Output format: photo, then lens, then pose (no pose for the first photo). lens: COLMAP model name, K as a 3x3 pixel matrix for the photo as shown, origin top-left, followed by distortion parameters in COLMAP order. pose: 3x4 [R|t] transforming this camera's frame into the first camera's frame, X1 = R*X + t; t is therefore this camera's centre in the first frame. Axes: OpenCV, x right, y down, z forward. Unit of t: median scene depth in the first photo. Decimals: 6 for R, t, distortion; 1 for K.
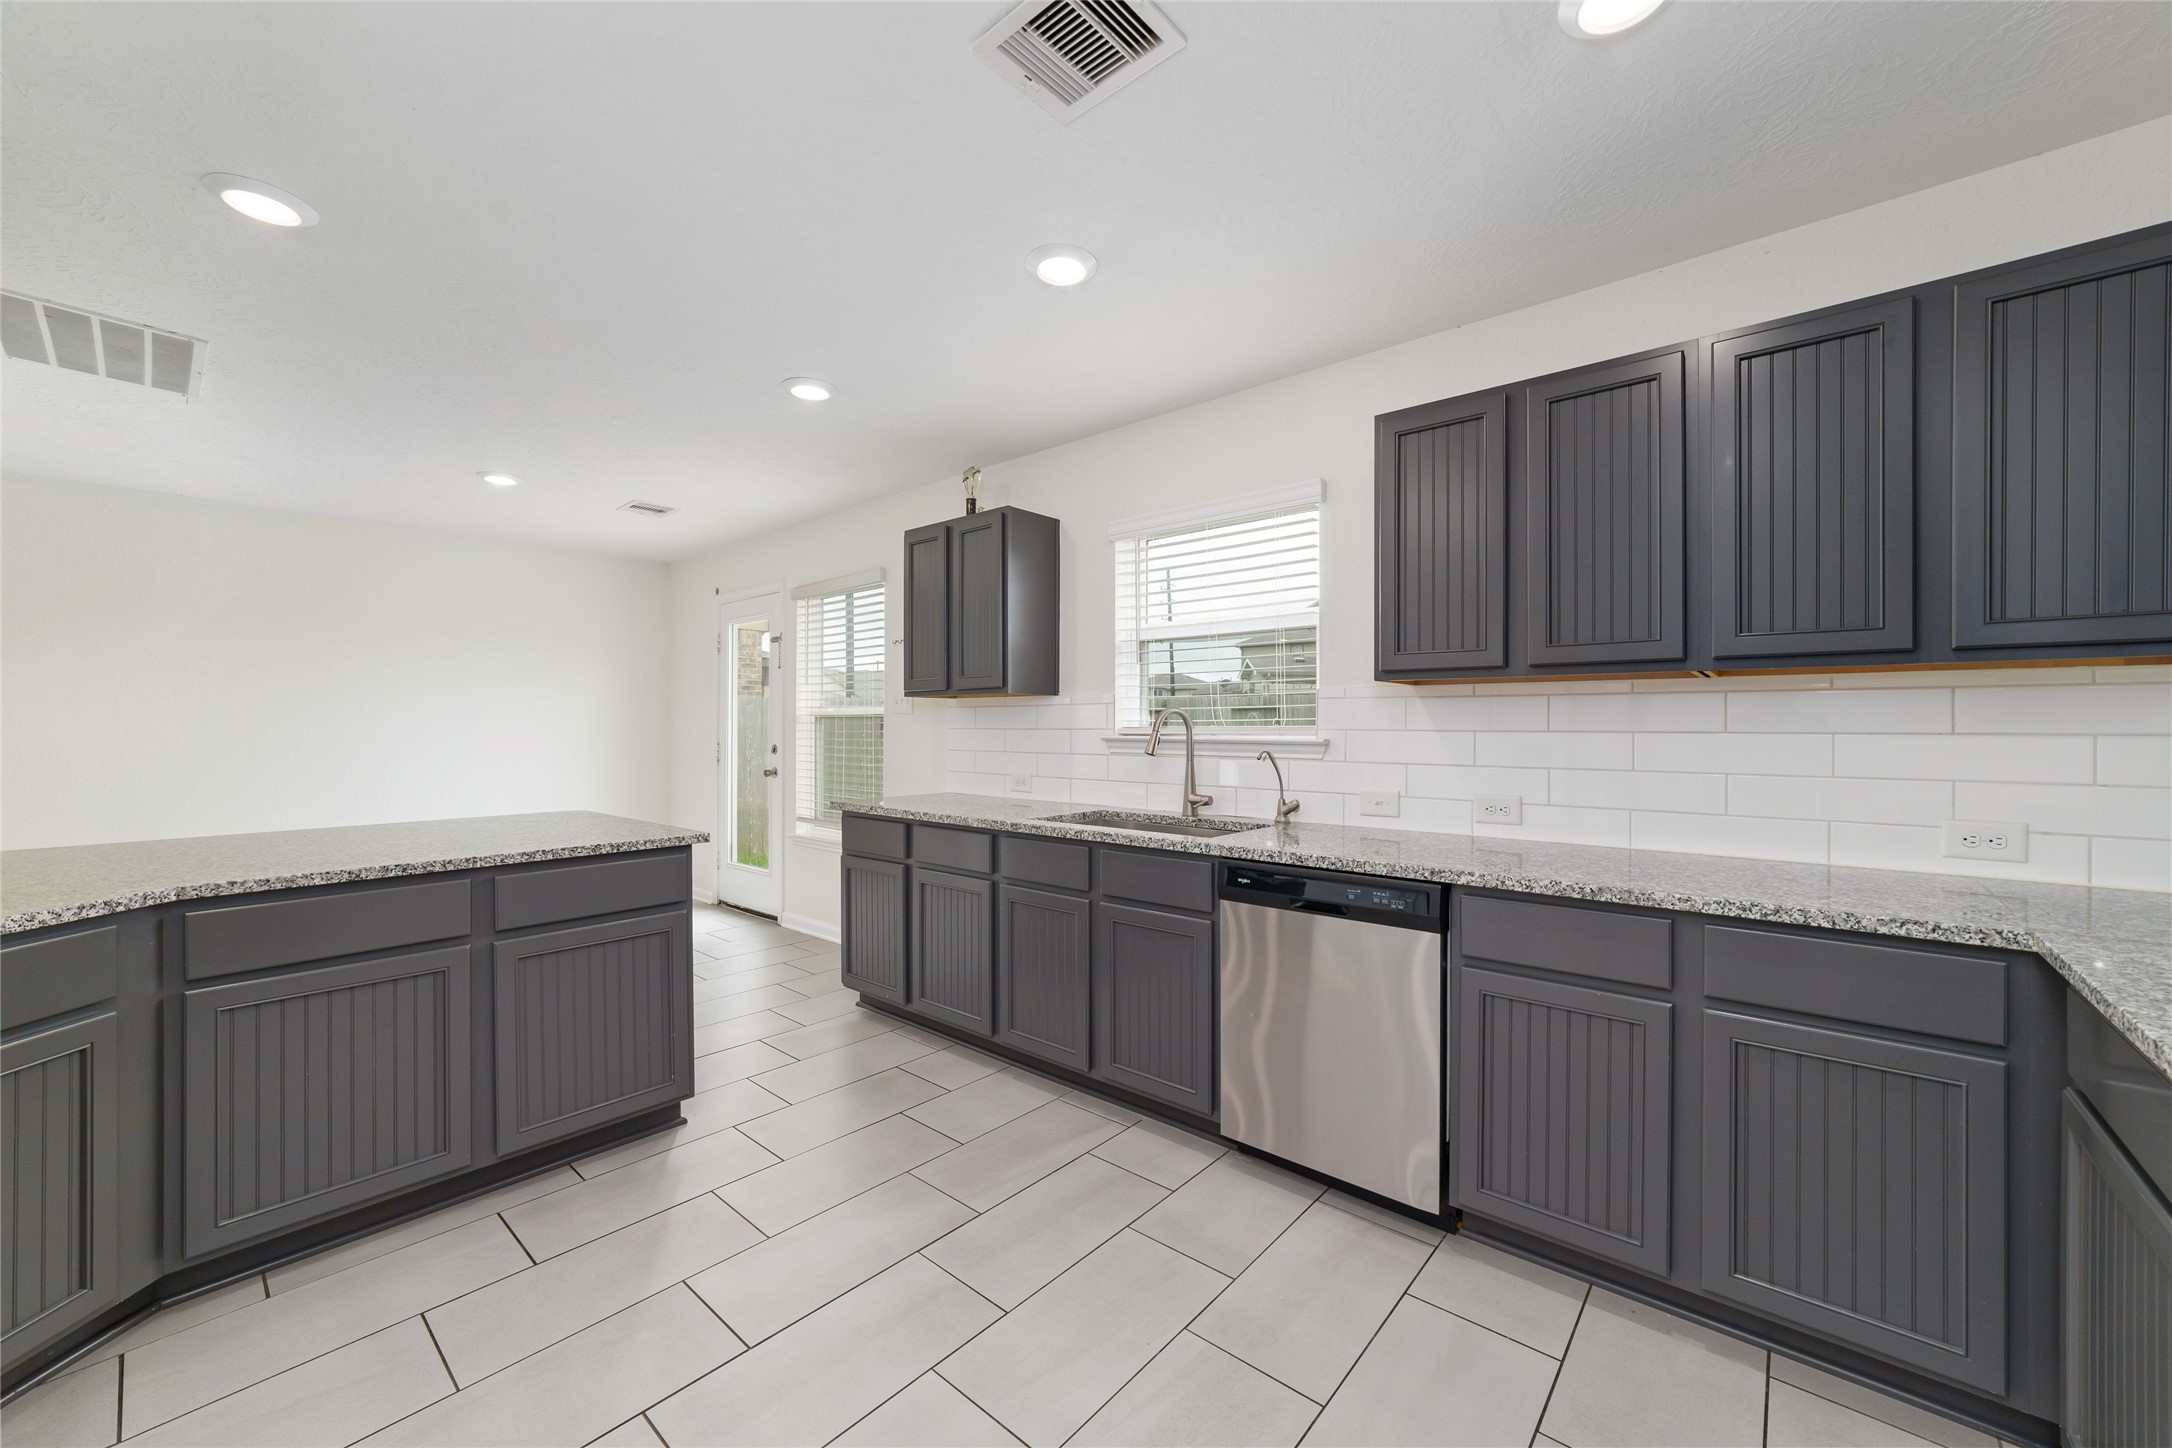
lens RADIAL K [[833.6, 0, 1085.7], [0, 833.6, 730.1], [0, 0, 1]] dist [-0.020163, 0.005480]
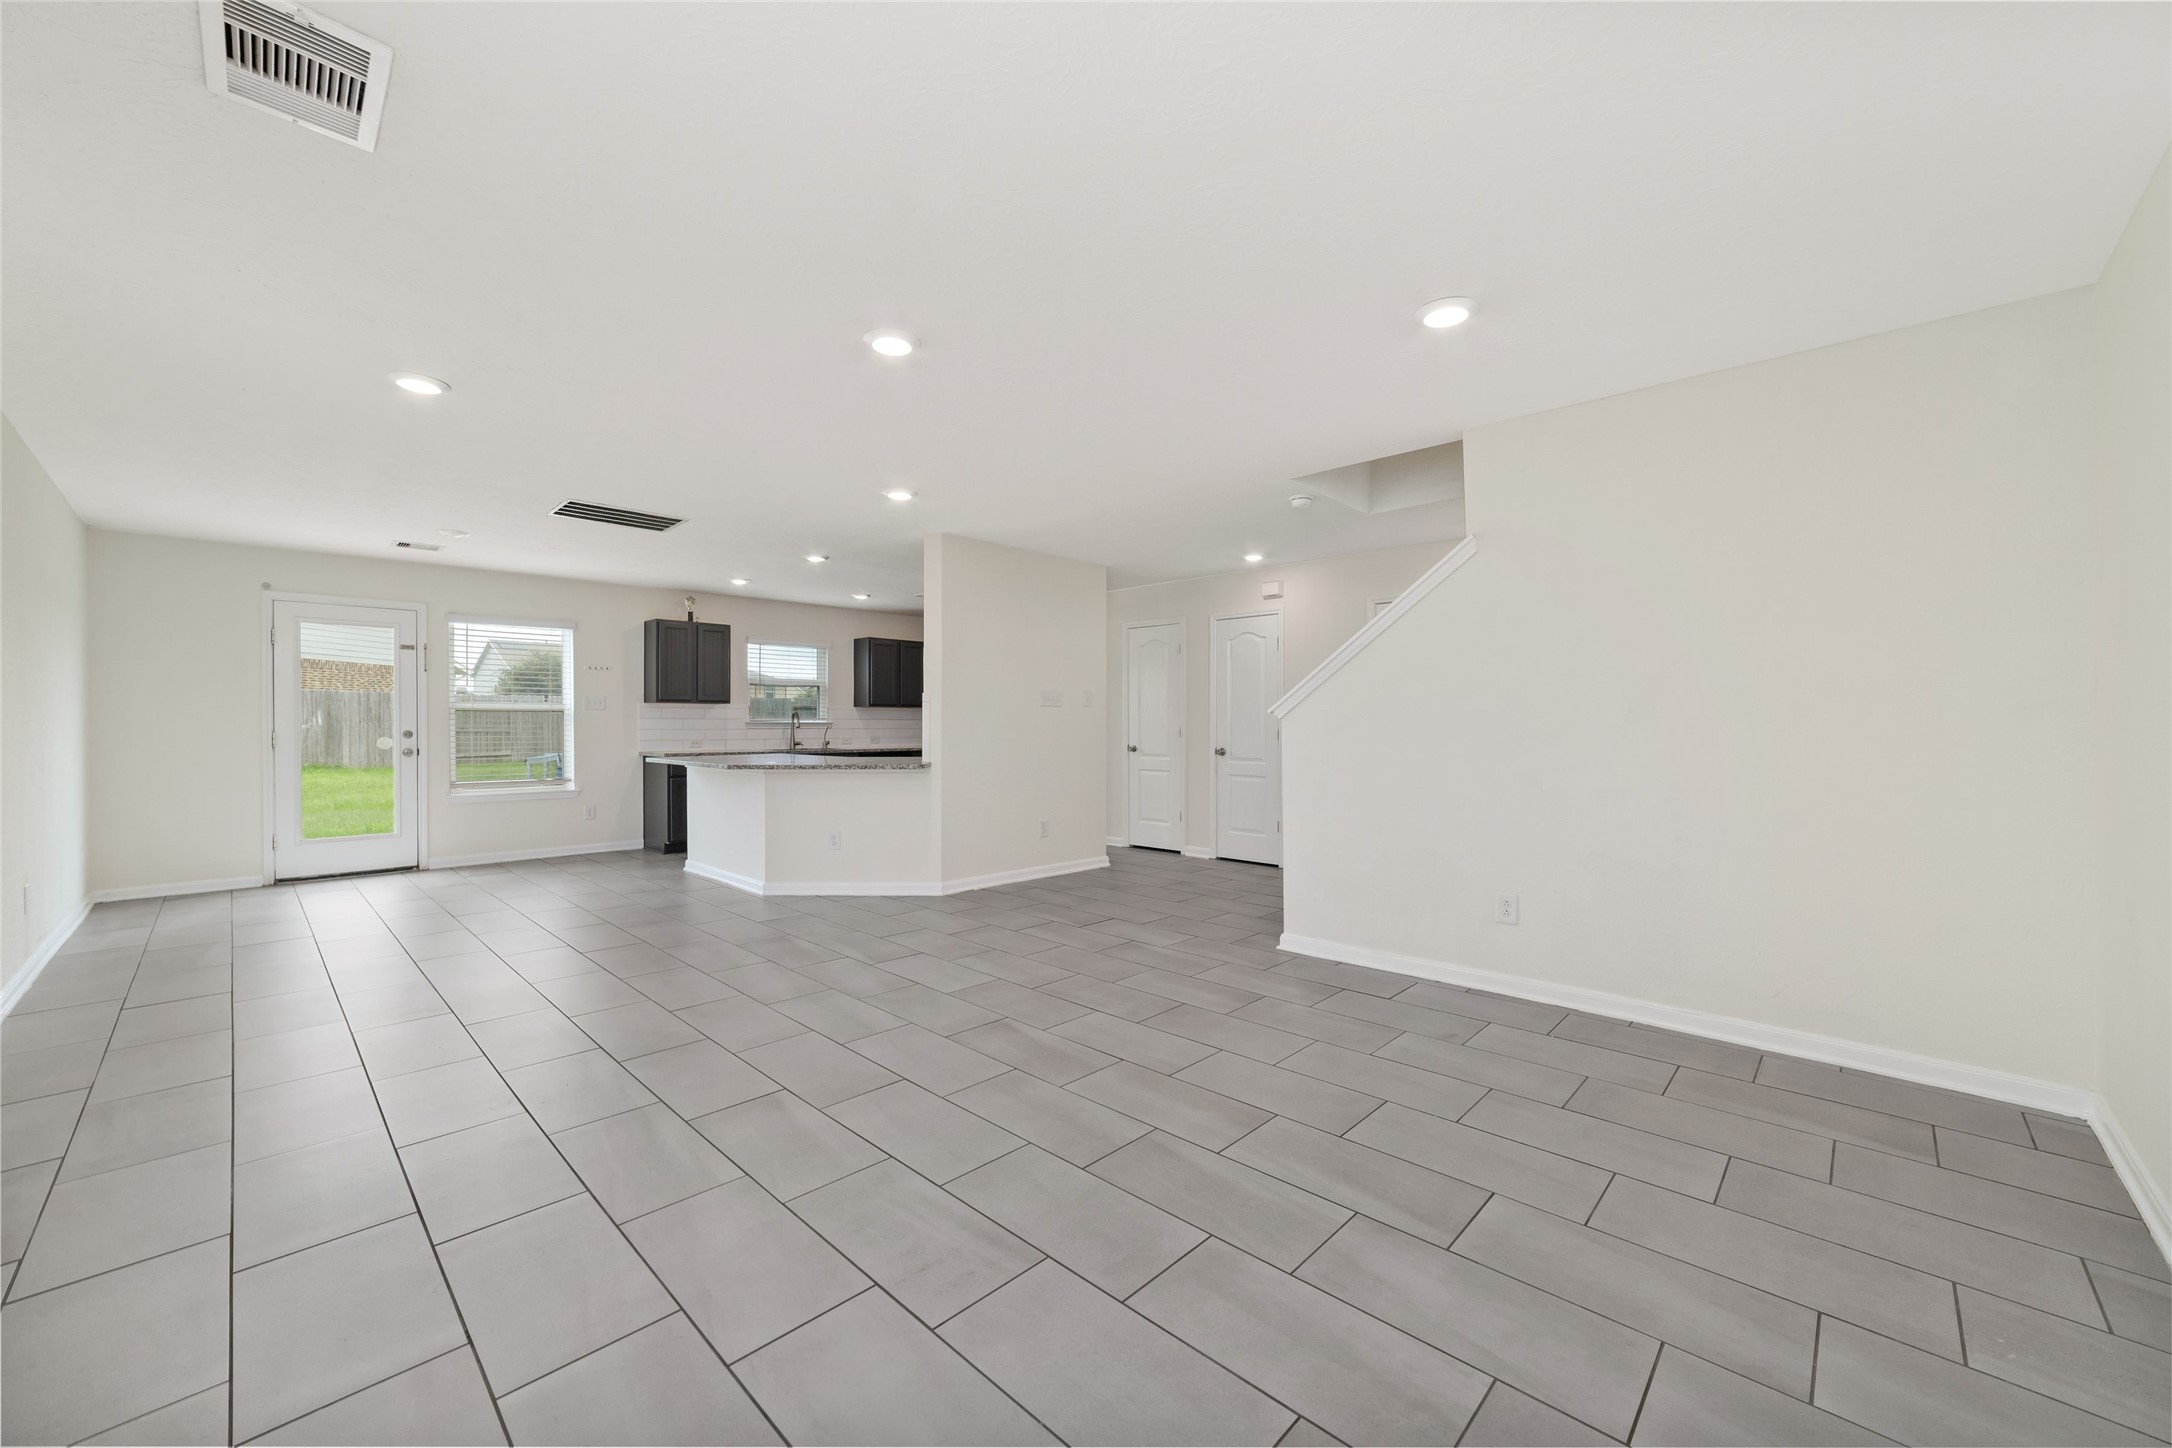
lens RADIAL K [[833.6, 0, 1099.3], [0, 833.6, 722.6], [0, 0, 1]] dist [-0.020163, 0.005480]
pose [[0.045569, 0.002230, 0.998959, -3.091876], [0.005545, 0.999982, -0.002485, 0.028203], [-0.998946, 0.005653, 0.045556, -0.218333]]
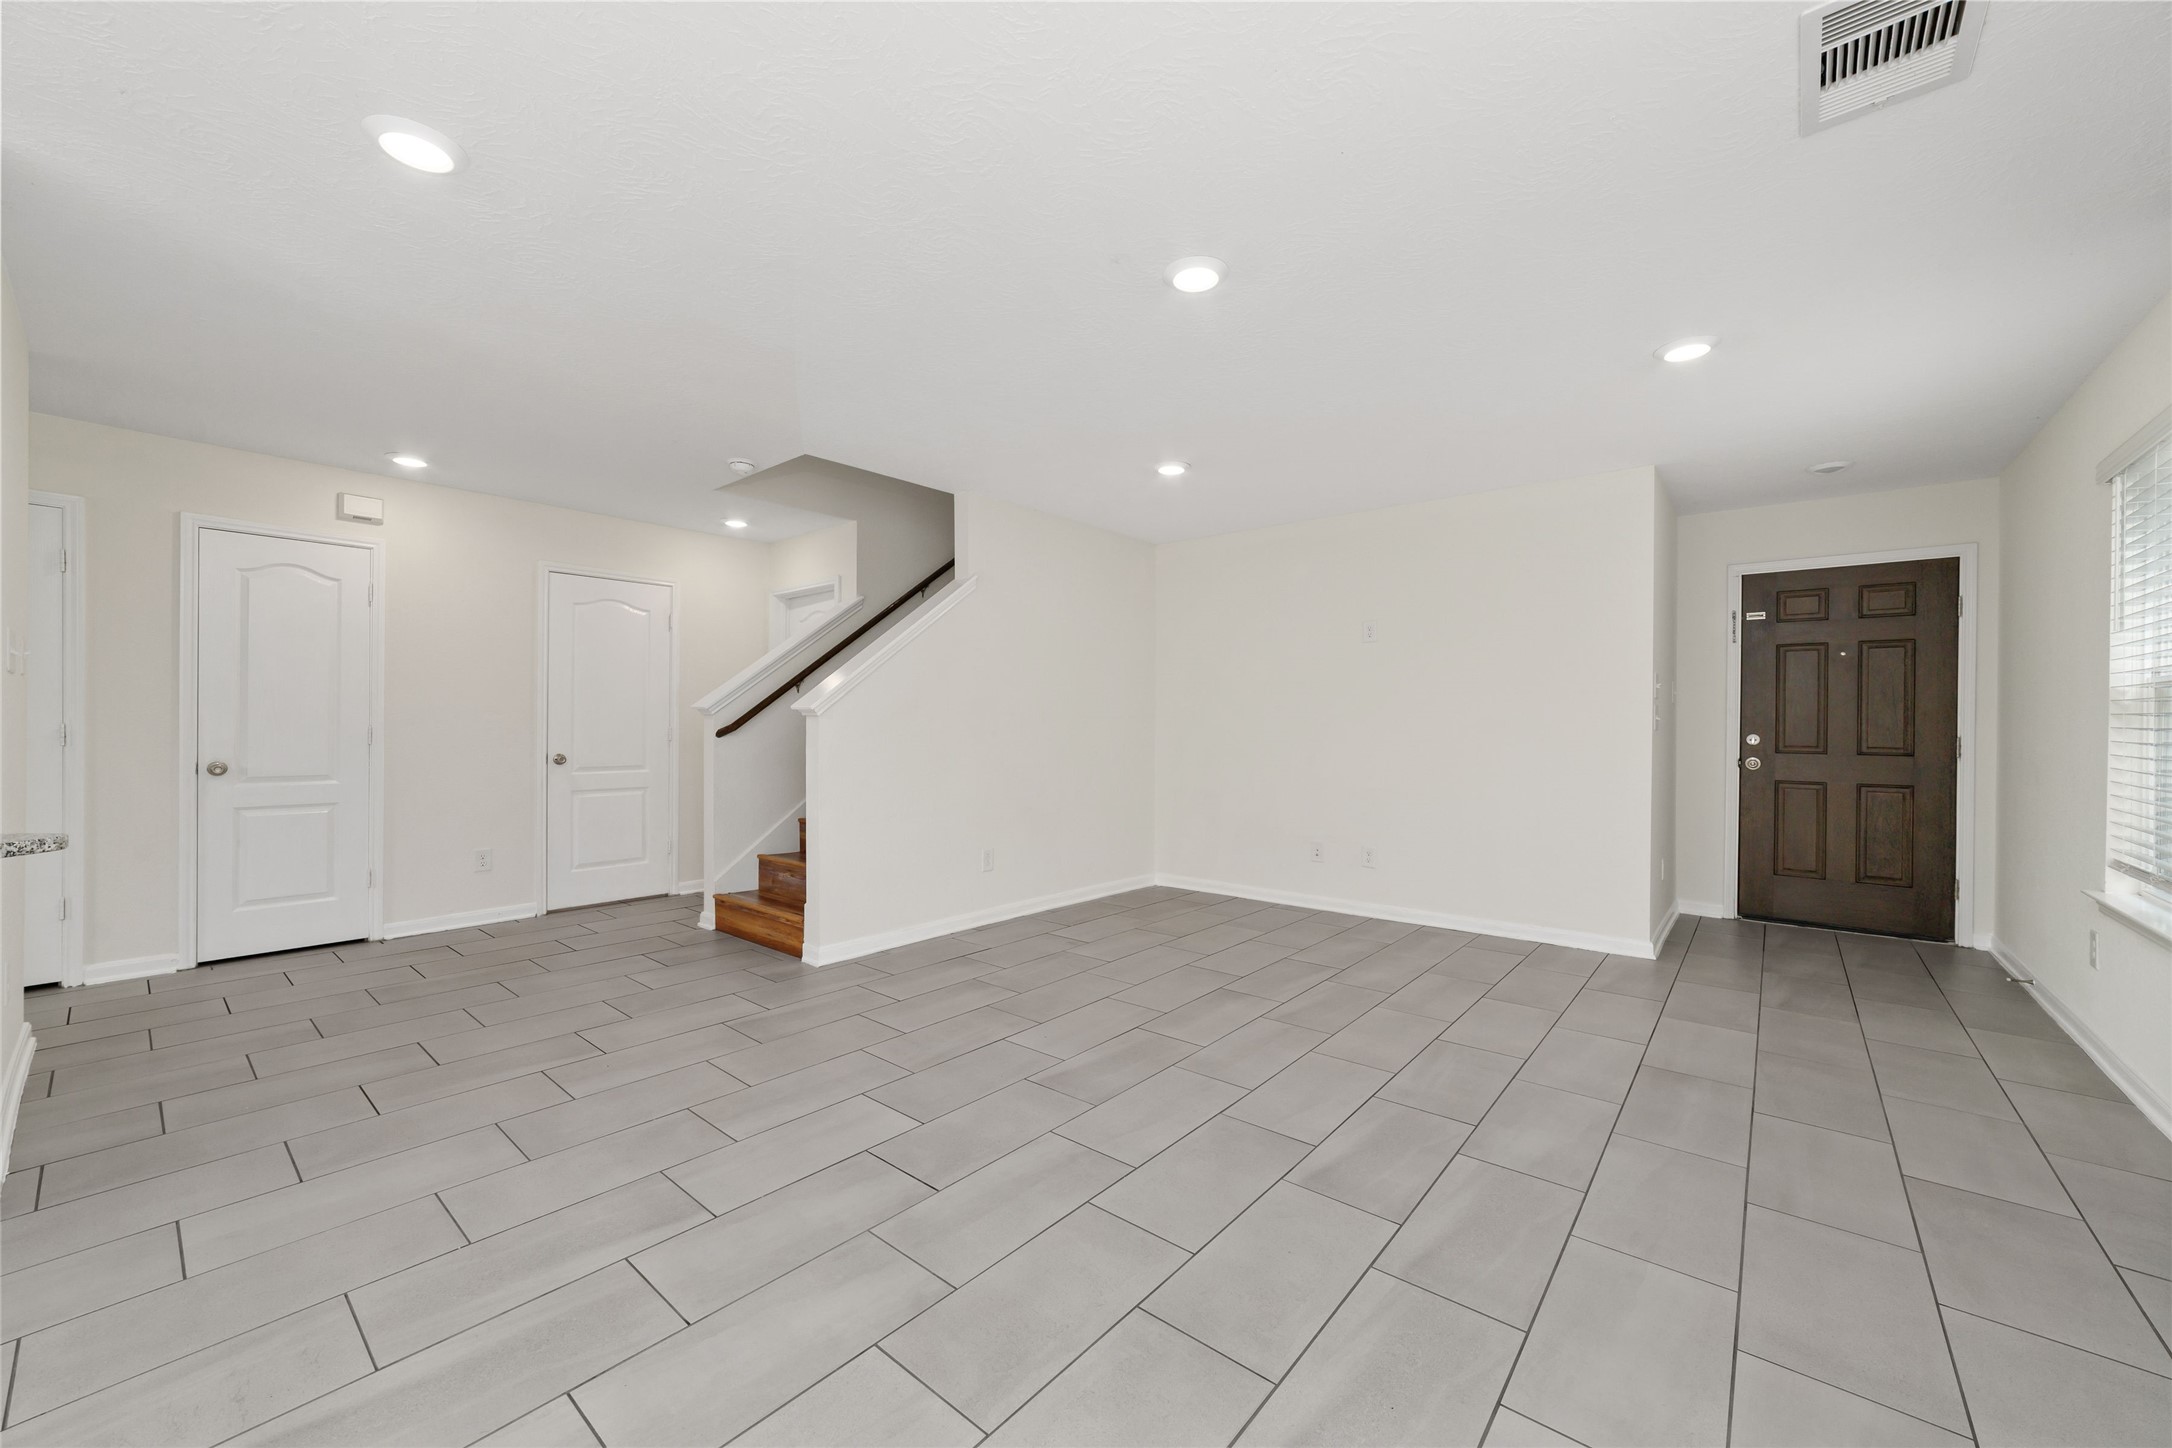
lens RADIAL K [[833.6, 0, 1090.2], [0, 833.6, 722.6], [0, 0, 1]] dist [-0.020163, 0.005480]
pose [[-0.999818, -0.003917, -0.018667, -1.913845], [-0.003984, 0.999986, 0.003546, 0.024080], [0.018653, 0.003620, -0.999819, 0.995654]]
